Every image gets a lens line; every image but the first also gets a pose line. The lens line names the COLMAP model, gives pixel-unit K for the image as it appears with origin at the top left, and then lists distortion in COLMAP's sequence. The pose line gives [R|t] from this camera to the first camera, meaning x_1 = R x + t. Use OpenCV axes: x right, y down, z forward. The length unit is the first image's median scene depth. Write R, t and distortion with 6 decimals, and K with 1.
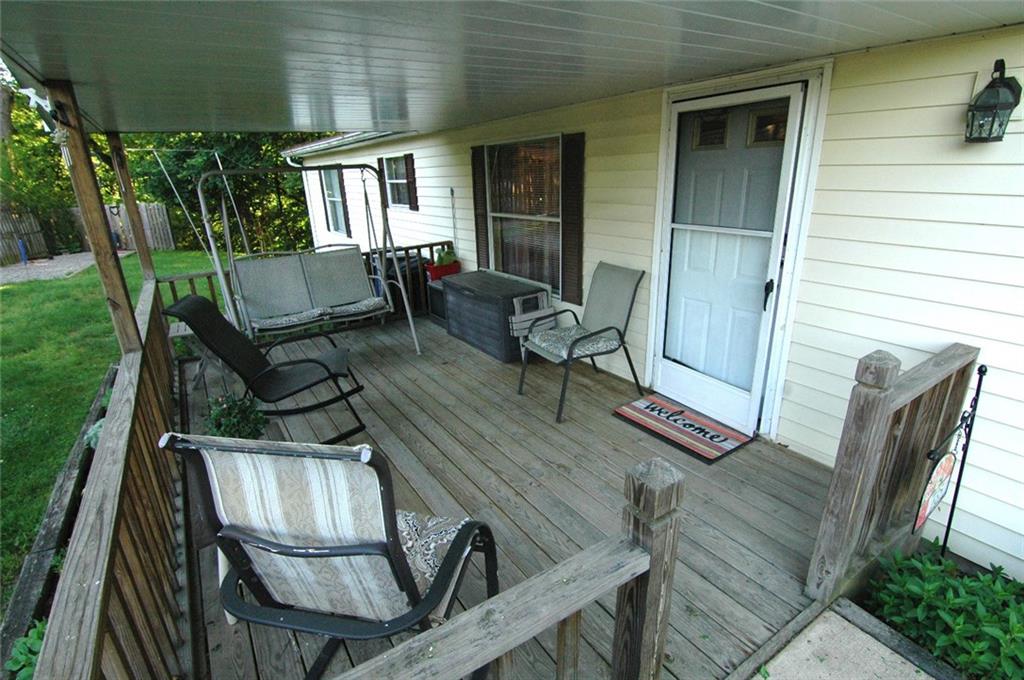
lens RADIAL K [[492.9, 0, 508.6], [0, 492.9, 342.7], [0, 0, 1]] dist [-0.003255, -0.012932]
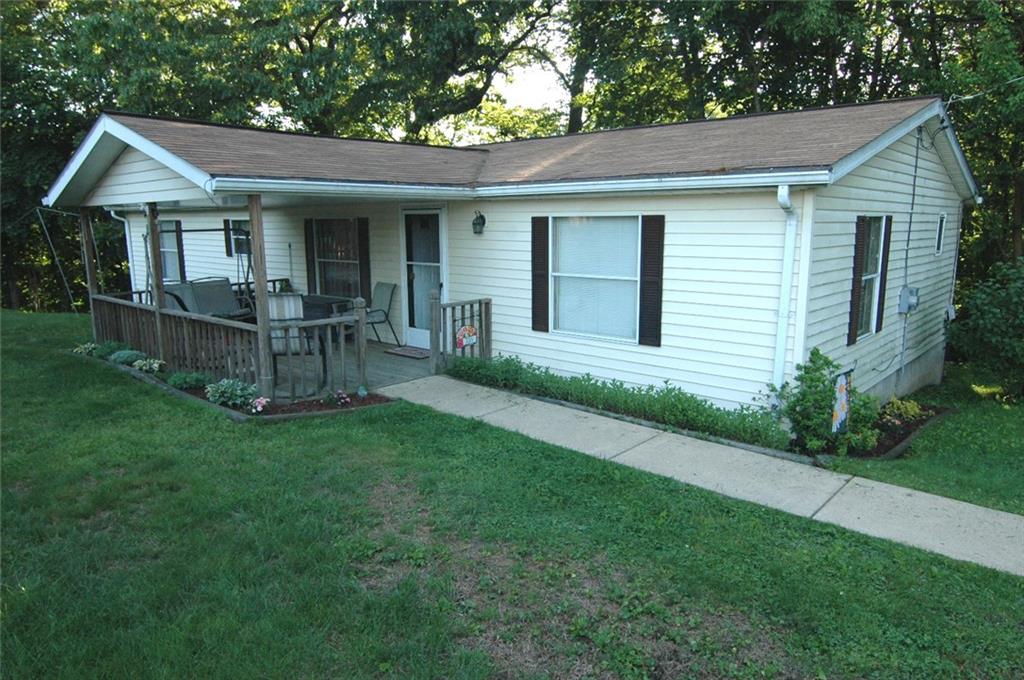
lens RADIAL K [[672.2, 0, 509.0], [0, 672.2, 342.5], [0, 0, 1]] dist [-0.005238, -0.002229]
pose [[0.966524, -0.013958, 0.256197, 0.002498], [0.054720, 0.986760, -0.152675, 0.339384], [-0.250673, 0.161583, 0.954491, -1.092721]]
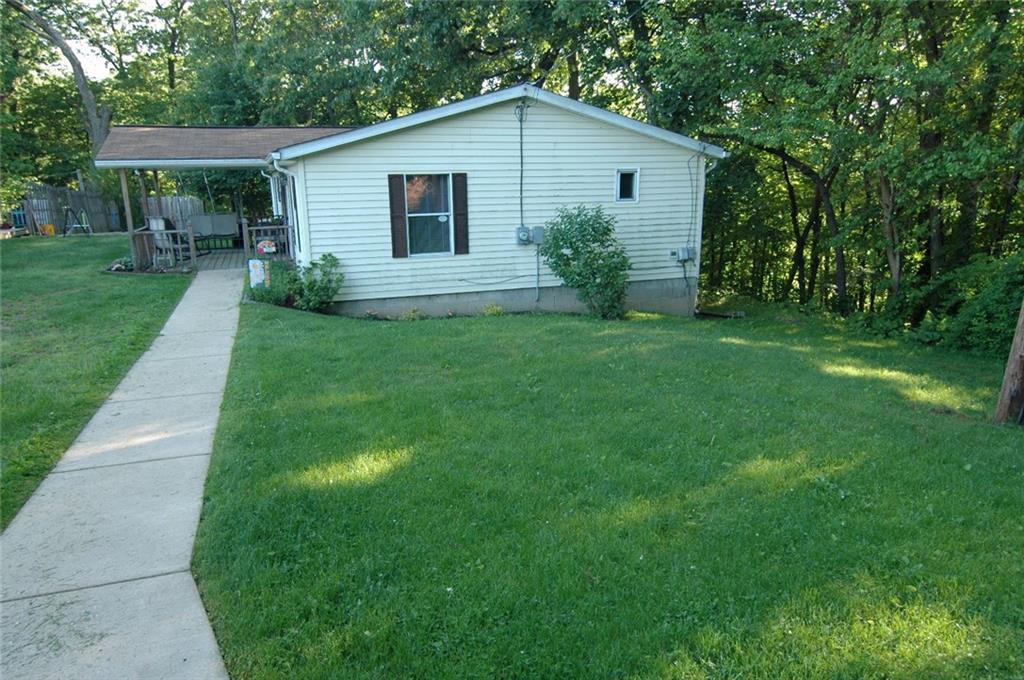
lens RADIAL K [[706.6, 0, 512.0], [0, 706.6, 340.0], [0, 0, 1]] dist [0.004864, 0.000201]
pose [[0.969968, 0.075847, -0.231105, 1.812892], [-0.098697, 0.991134, -0.088956, 0.585309], [0.222309, 0.109094, 0.968853, -1.986545]]
